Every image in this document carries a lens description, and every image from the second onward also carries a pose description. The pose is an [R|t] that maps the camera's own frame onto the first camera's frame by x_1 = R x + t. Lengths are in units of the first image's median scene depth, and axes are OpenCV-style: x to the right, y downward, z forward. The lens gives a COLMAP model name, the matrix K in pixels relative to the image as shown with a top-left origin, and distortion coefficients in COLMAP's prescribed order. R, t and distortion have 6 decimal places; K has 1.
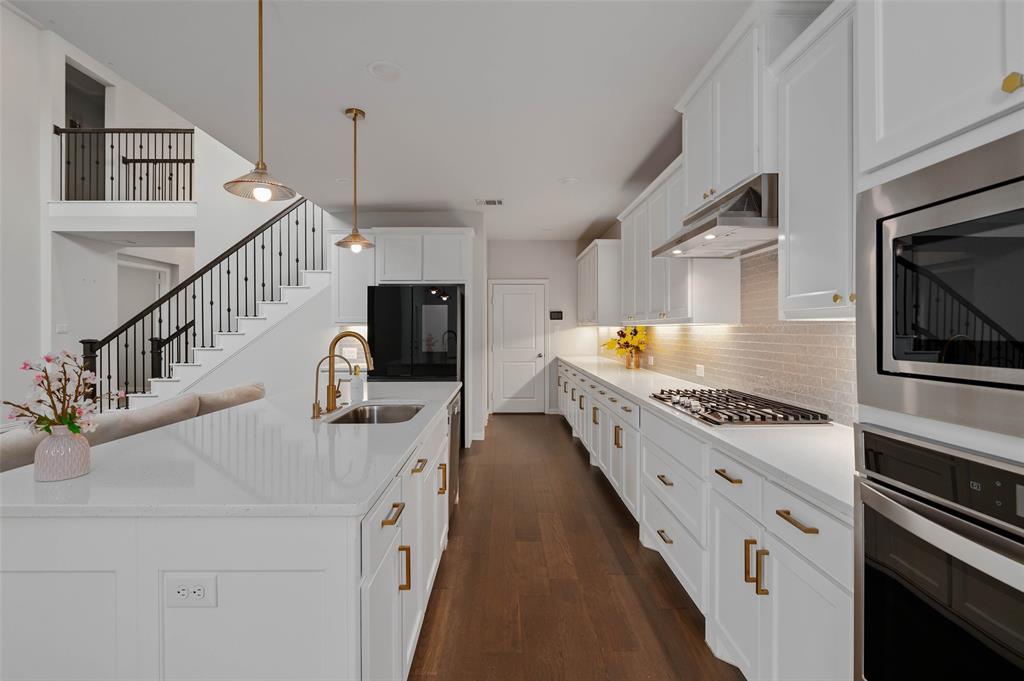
lens RADIAL K [[472.3, 0, 511.3], [0, 472.3, 331.3], [0, 0, 1]] dist [-0.009581, 0.002872]
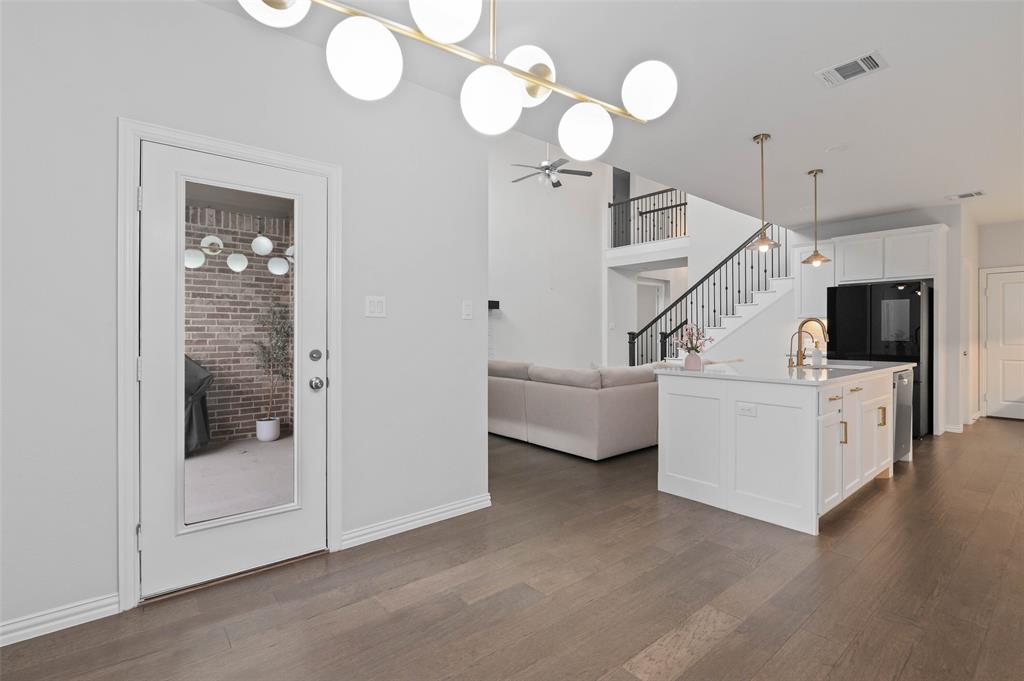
lens RADIAL K [[472.3, 0, 511.5], [0, 472.3, 330.3], [0, 0, 1]] dist [-0.009581, 0.002872]
pose [[0.626457, -0.002754, -0.779451, 0.120431], [-0.005118, 0.999958, -0.007646, 0.026506], [0.779439, 0.008780, 0.626416, -0.363431]]
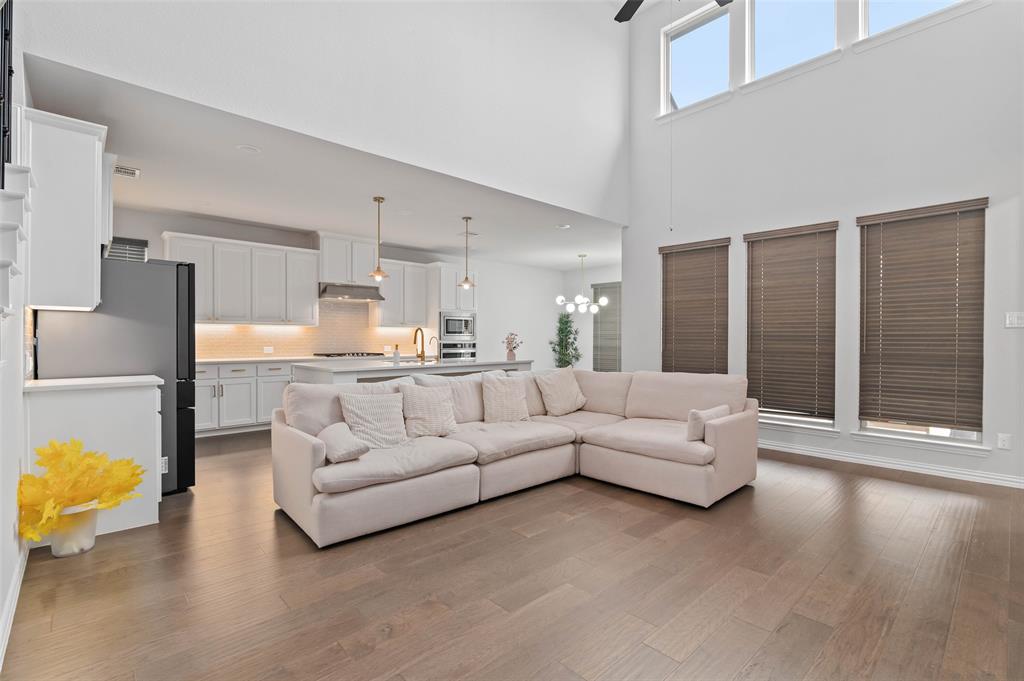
lens RADIAL K [[472.3, 0, 515.6], [0, 472.3, 337.6], [0, 0, 1]] dist [-0.009581, 0.002872]
pose [[-0.671141, 0.000228, 0.741330, -1.060699], [0.000010, 1.000000, -0.000299, 0.022038], [-0.741330, -0.000193, -0.671141, 0.981037]]
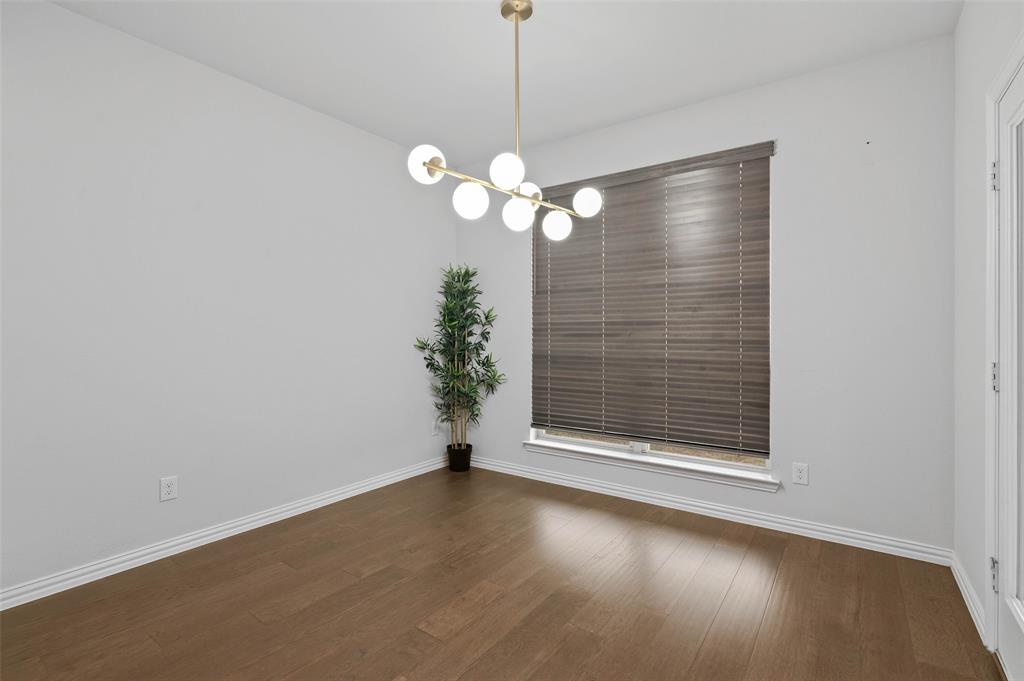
lens RADIAL K [[472.3, 0, 517.6], [0, 472.3, 339.5], [0, 0, 1]] dist [-0.009581, 0.002872]
pose [[-0.806926, -0.002750, 0.590646, -0.285984], [-0.002505, 0.999996, 0.001235, 0.031850], [-0.590647, -0.000483, -0.806930, 0.090826]]
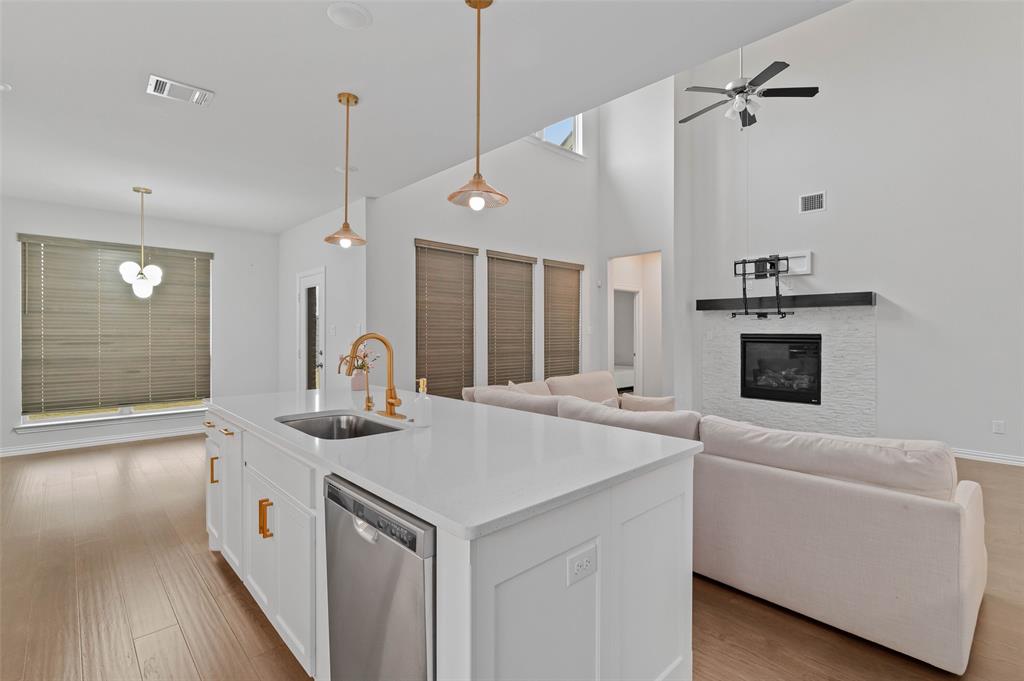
lens RADIAL K [[472.3, 0, 509.0], [0, 472.3, 334.7], [0, 0, 1]] dist [-0.009581, 0.002872]
pose [[-0.732877, 0.005709, -0.680337, 0.042563], [-0.002746, 0.999932, 0.011349, -0.005589], [0.680355, 0.010185, -0.732812, 0.823178]]
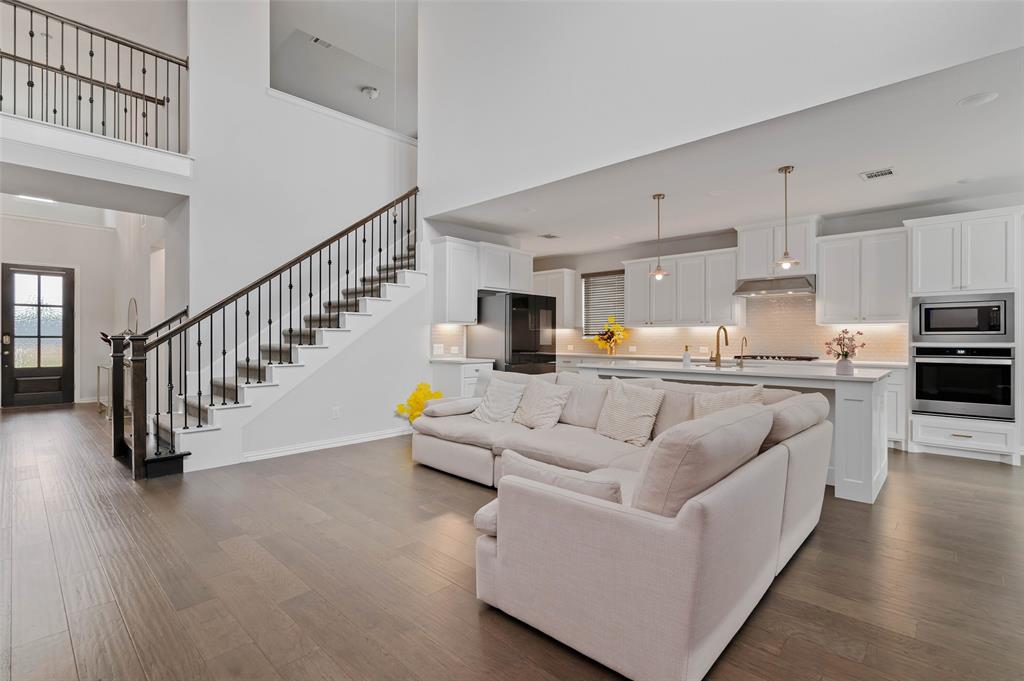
lens RADIAL K [[472.3, 0, 513.0], [0, 472.3, 340.1], [0, 0, 1]] dist [-0.009581, 0.002872]
pose [[0.698275, -0.002822, 0.715824, -1.038977], [0.000693, 0.999994, 0.003266, 0.022606], [-0.715830, -0.001784, 0.698273, 0.112536]]
